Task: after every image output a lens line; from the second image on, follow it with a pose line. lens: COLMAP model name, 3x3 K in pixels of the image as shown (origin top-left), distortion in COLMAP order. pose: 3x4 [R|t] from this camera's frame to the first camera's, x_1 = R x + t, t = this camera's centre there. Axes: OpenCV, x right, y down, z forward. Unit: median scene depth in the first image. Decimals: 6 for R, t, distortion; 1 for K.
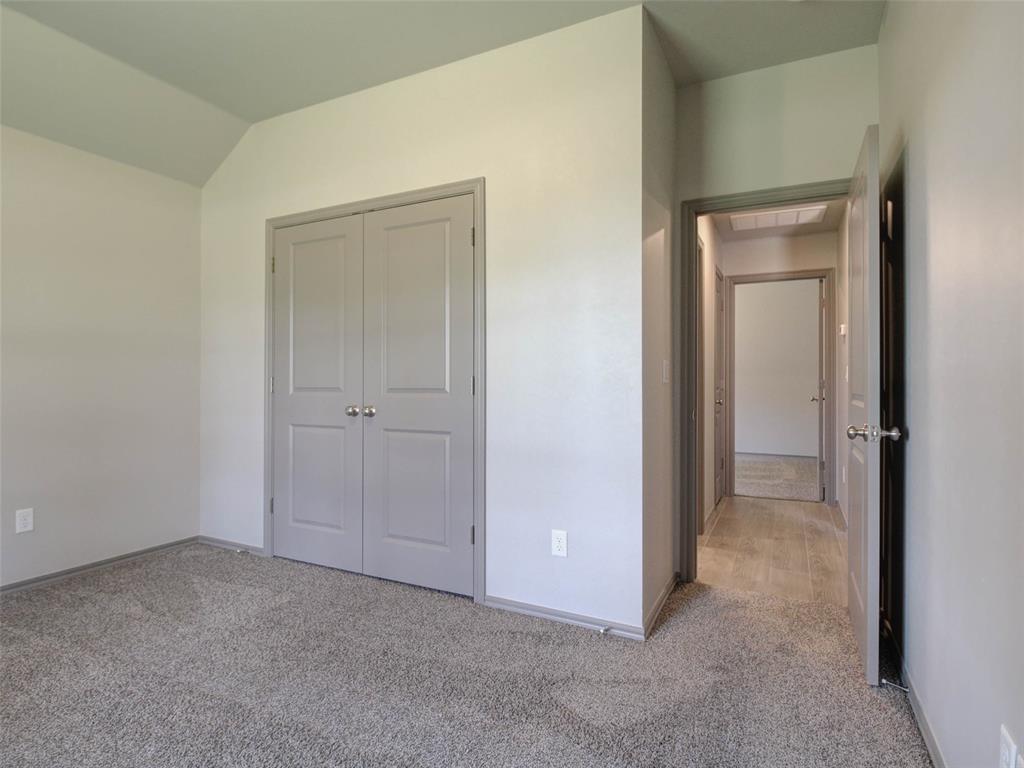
lens RADIAL K [[557.3, 0, 506.1], [0, 557.3, 380.5], [0, 0, 1]] dist [-0.002065, -0.014604]
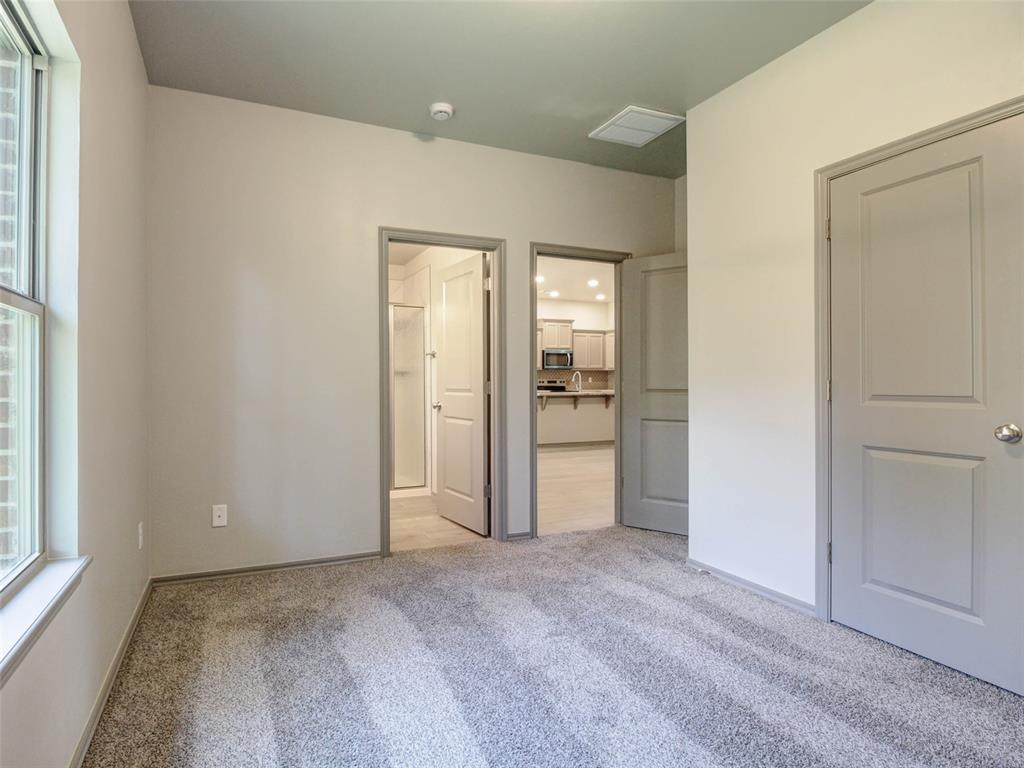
lens RADIAL K [[557.3, 0, 506.1], [0, 557.3, 380.5], [0, 0, 1]] dist [-0.002065, -0.014604]
pose [[0.780691, -0.004730, -0.624899, -0.291730], [0.000448, 0.999975, -0.007010, 0.000277], [0.624917, 0.005193, 0.780674, 0.152084]]
